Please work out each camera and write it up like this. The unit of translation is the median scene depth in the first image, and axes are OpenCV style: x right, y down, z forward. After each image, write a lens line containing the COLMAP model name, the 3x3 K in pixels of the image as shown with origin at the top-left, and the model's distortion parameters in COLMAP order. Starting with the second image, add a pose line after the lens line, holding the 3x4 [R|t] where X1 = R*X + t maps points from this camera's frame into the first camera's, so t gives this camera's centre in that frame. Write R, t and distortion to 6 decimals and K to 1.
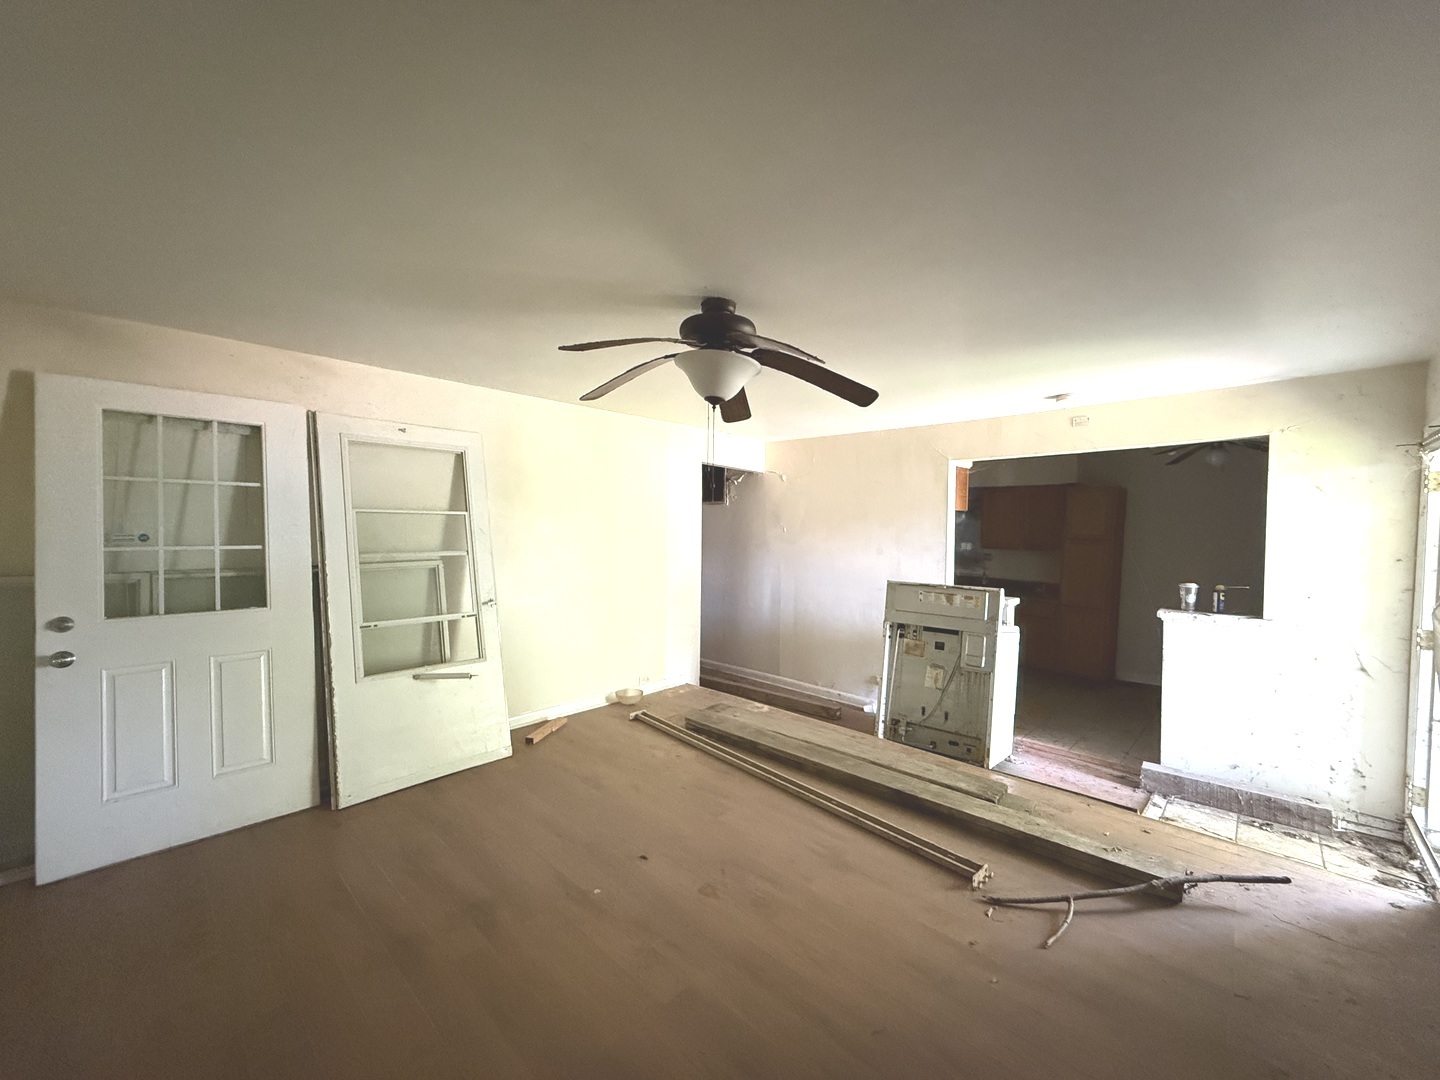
lens RADIAL K [[570.2, 0, 718.4], [0, 570.2, 541.2], [0, 0, 1]] dist [0.001649, 0.000390]
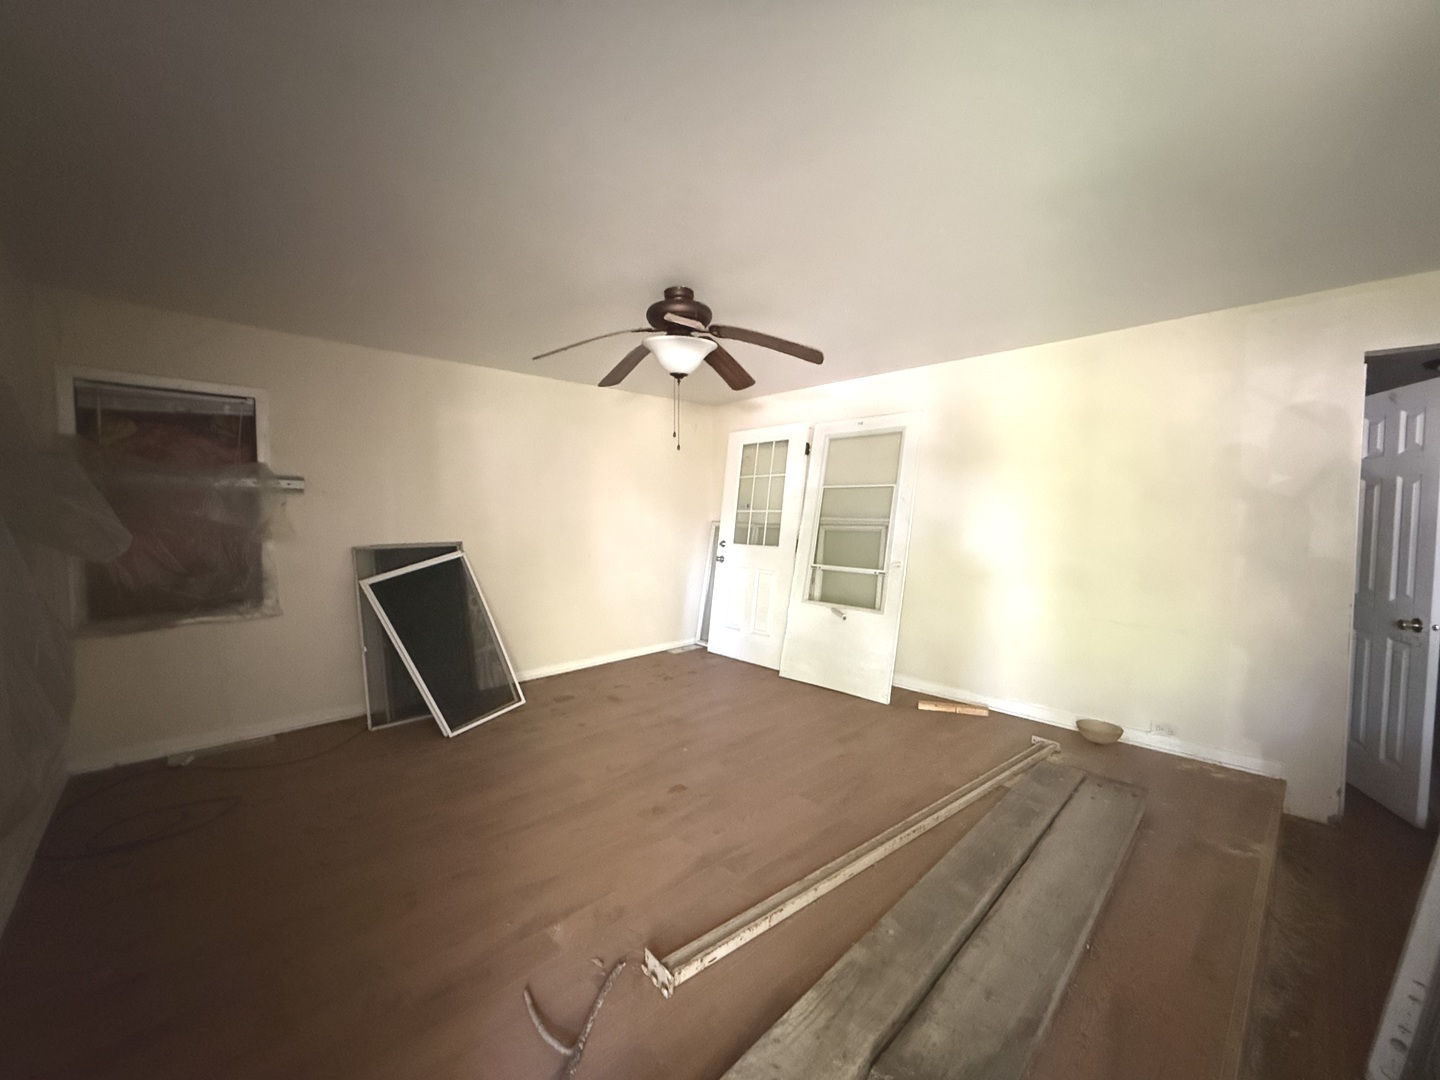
lens RADIAL K [[586.4, 0, 713.8], [0, 586.4, 519.5], [0, 0, 1]] dist [-0.000236, -0.000058]
pose [[-0.066308, -0.003358, -0.997794, 0.959790], [-0.033479, 0.999439, -0.001138, 0.044695], [0.997237, 0.033330, -0.066383, 0.918178]]
